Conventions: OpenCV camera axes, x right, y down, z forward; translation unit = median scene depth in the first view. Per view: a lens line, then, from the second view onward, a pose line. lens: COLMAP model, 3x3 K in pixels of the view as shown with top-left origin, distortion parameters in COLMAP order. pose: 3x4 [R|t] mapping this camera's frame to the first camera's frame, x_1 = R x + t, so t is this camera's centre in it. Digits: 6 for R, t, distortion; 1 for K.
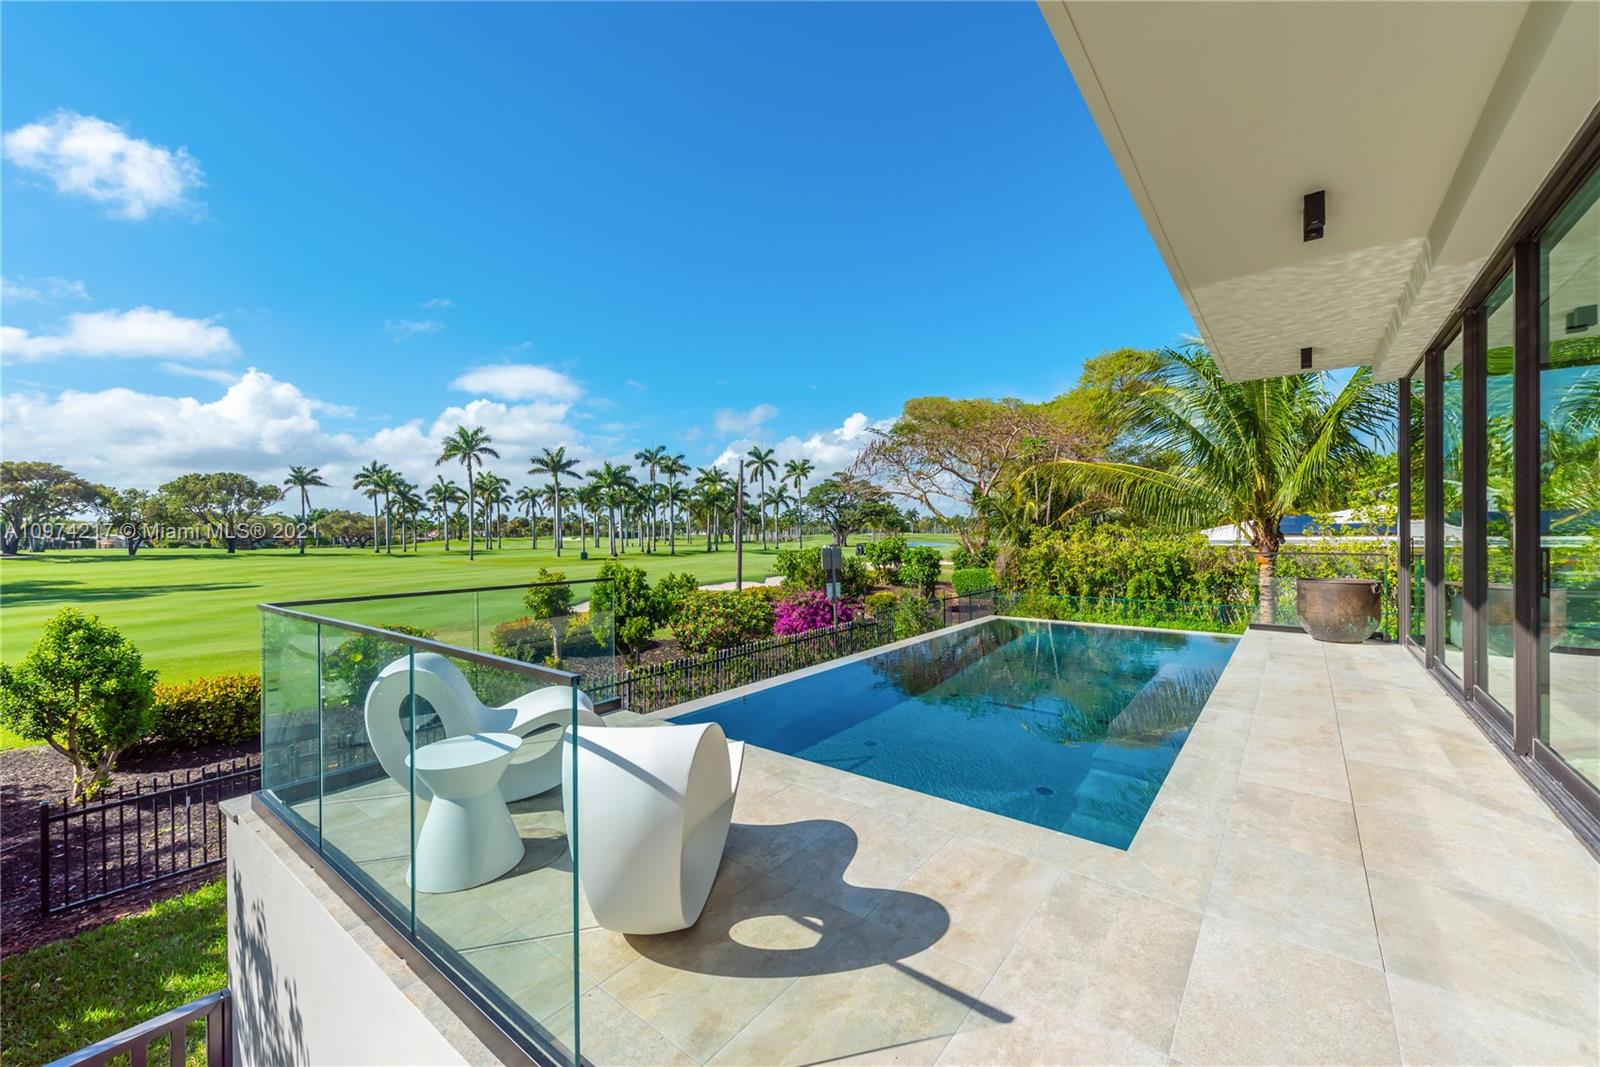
lens RADIAL K [[633.0, 0, 800.0], [0, 633.0, 533.5], [0, 0, 1]] dist [0.000587, -0.000061]
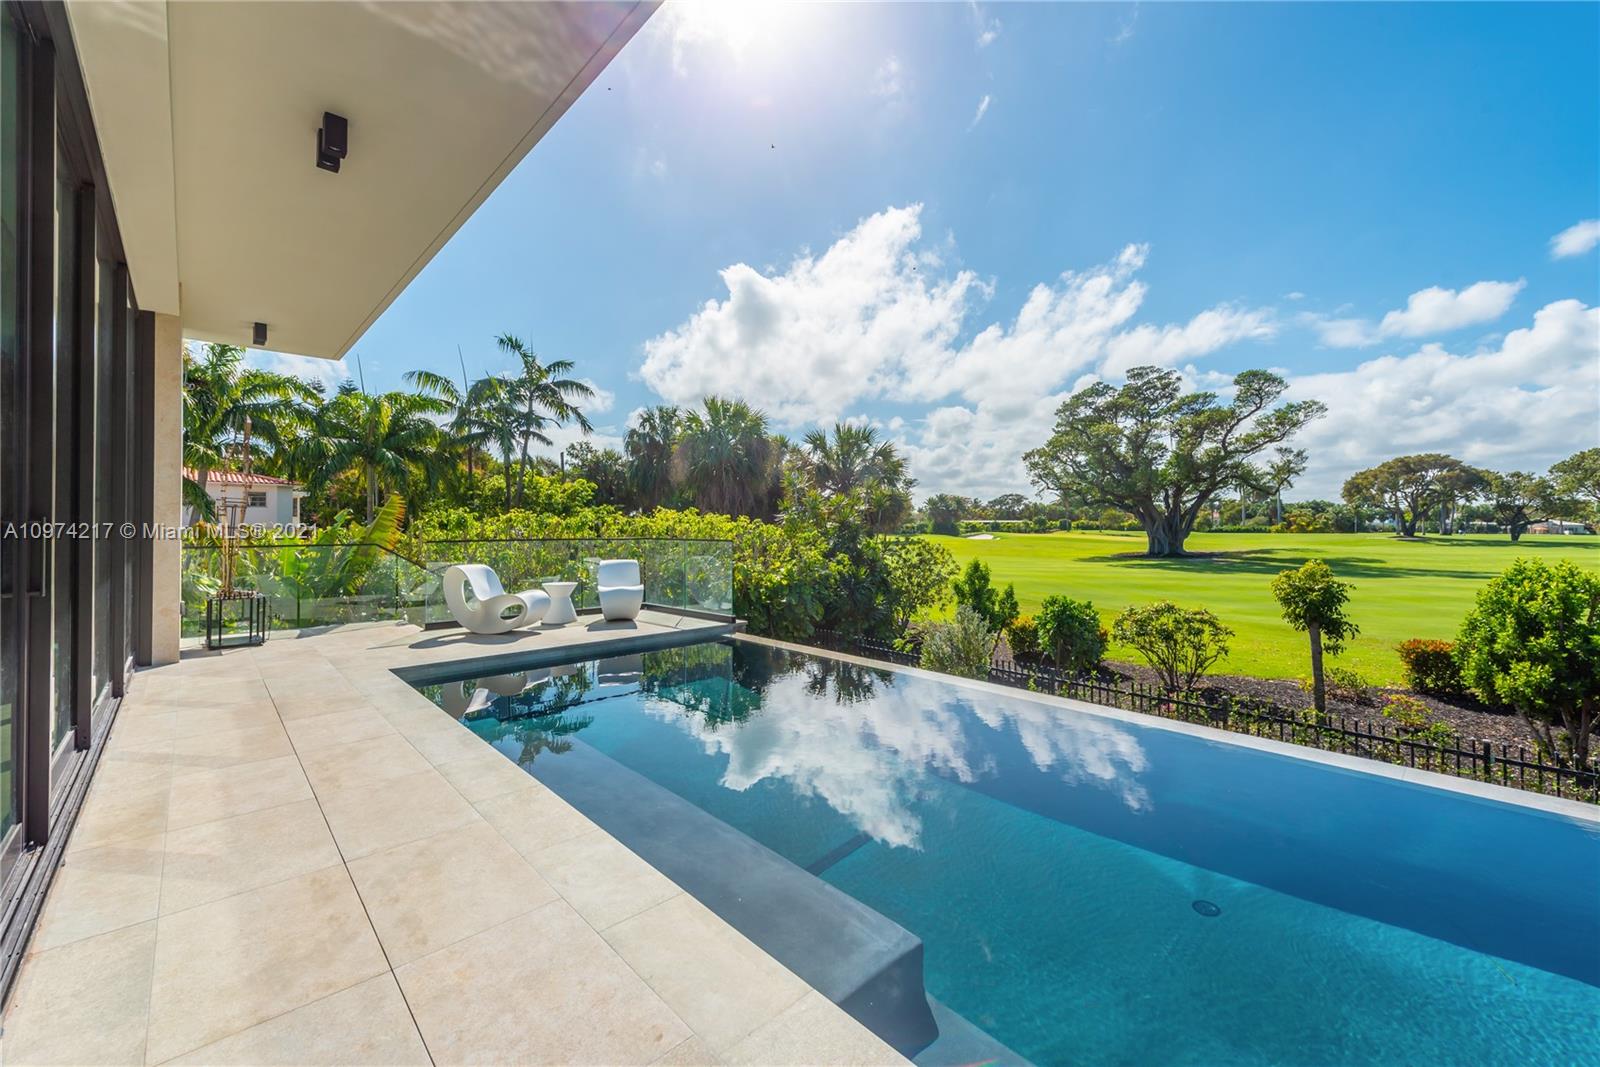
lens RADIAL K [[633.0, 0, 800.0], [0, 633.0, 533.5], [0, 0, 1]] dist [0.000587, -0.000061]
pose [[-0.135931, 0.024080, -0.990426, 0.100337], [-0.000675, 0.999702, 0.024398, 0.001149], [0.990718, 0.003985, -0.135874, 0.111566]]
